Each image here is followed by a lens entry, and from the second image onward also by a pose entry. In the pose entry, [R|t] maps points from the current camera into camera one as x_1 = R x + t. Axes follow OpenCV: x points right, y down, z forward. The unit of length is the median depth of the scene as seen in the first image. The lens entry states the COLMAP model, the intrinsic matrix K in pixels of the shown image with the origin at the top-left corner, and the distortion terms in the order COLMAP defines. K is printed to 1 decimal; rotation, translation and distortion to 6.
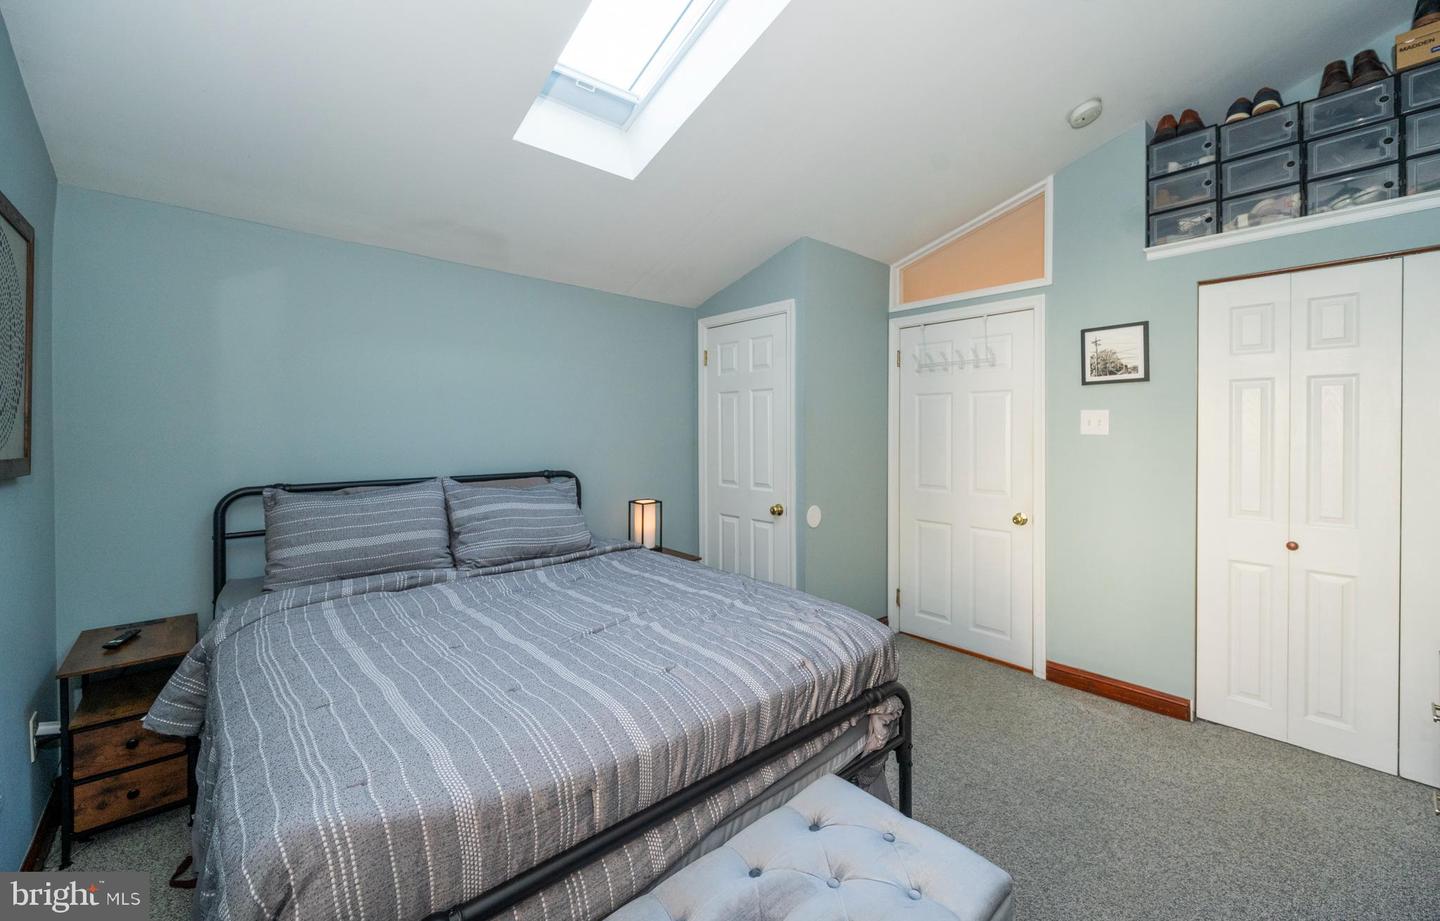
lens RADIAL K [[582.2, 0, 754.3], [0, 582.2, 438.7], [0, 0, 1]] dist [0.002051, 0.000192]
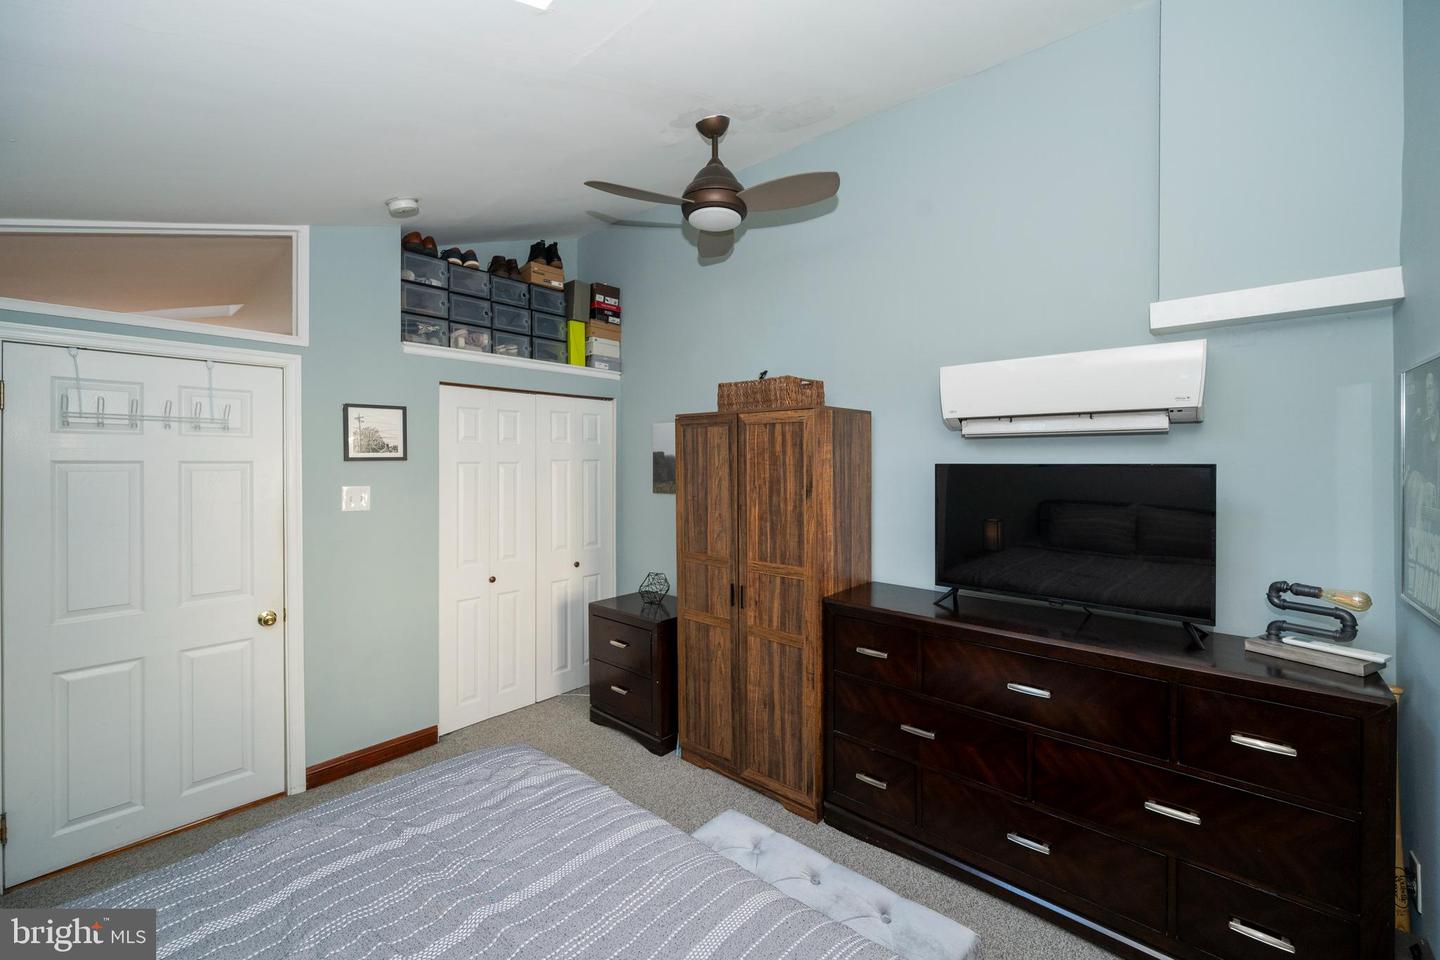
lens RADIAL K [[571.3, 0, 718.8], [0, 571.3, 470.1], [0, 0, 1]] dist [-0.001827, -0.000270]
pose [[-0.087246, -0.007470, 0.996159, -0.468639], [0.020669, 0.999743, 0.009307, -0.077362], [-0.995972, 0.021402, -0.087070, 0.496146]]
